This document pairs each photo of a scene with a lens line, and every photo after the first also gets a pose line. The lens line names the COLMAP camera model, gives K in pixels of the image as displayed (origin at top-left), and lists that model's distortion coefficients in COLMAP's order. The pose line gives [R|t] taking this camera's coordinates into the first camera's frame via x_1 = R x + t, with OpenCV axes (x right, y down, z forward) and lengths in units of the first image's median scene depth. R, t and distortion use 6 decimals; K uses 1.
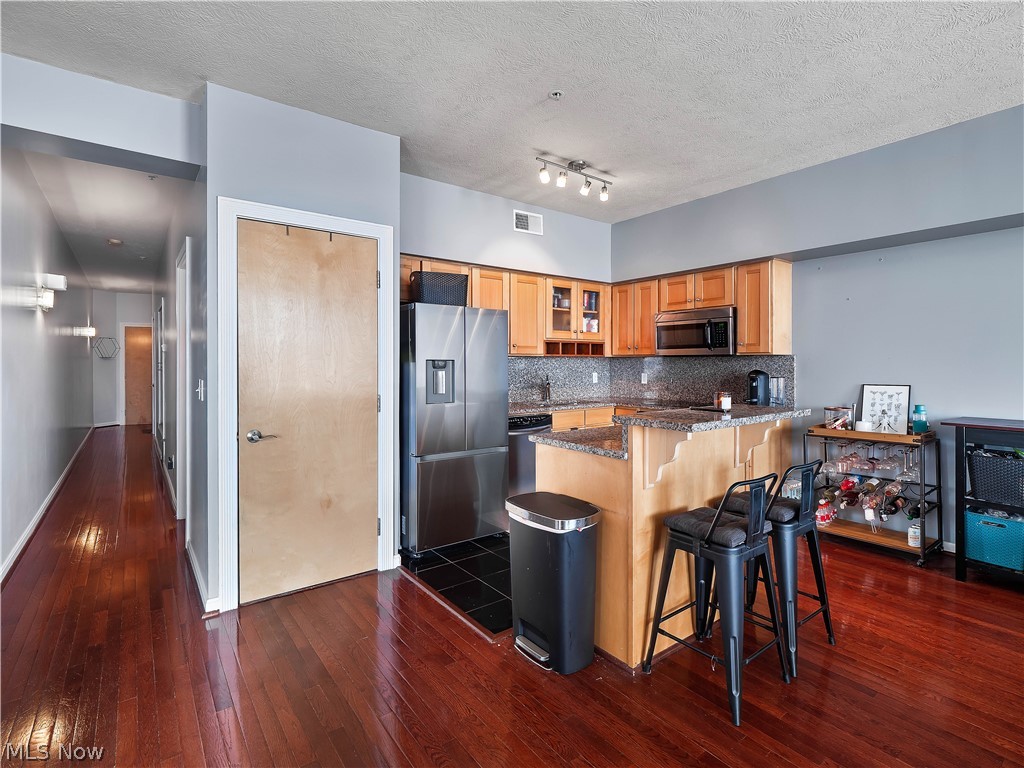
lens RADIAL K [[506.2, 0, 522.9], [0, 506.2, 366.1], [0, 0, 1]] dist [0.003495, -0.002983]
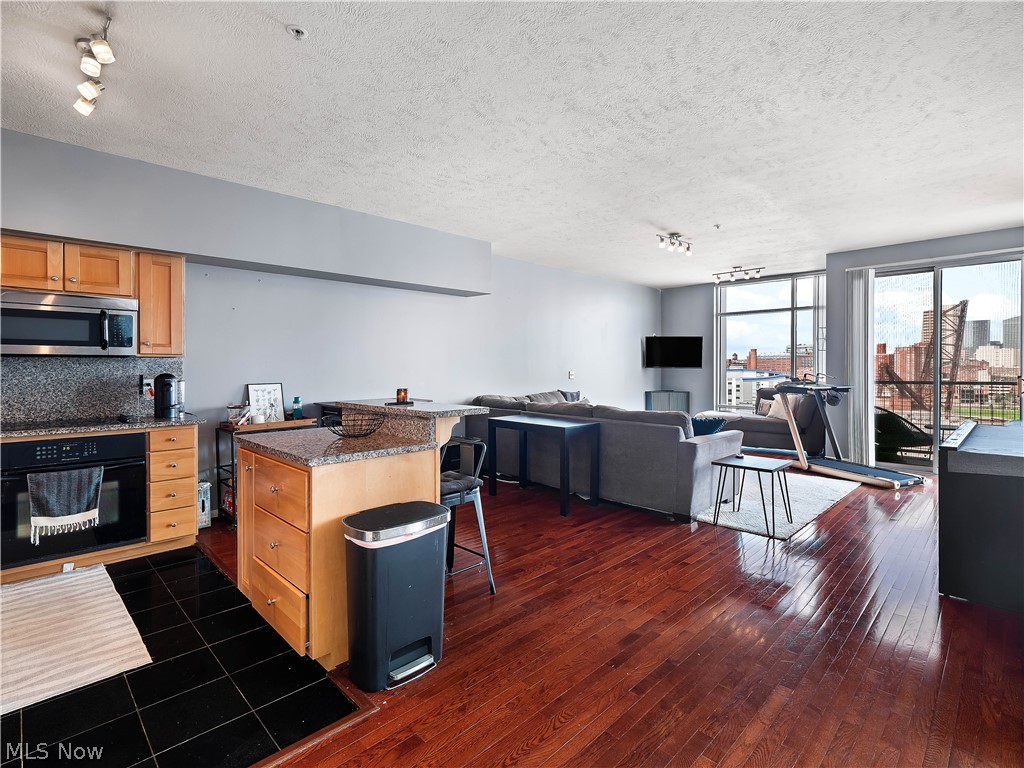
lens RADIAL K [[506.2, 0, 502.4], [0, 506.2, 363.7], [0, 0, 1]] dist [0.003495, -0.002983]
pose [[-0.119840, 0.003461, 0.992787, -0.569458], [0.003959, 0.999988, -0.003009, -0.005014], [-0.992785, 0.003570, -0.119852, 0.568260]]
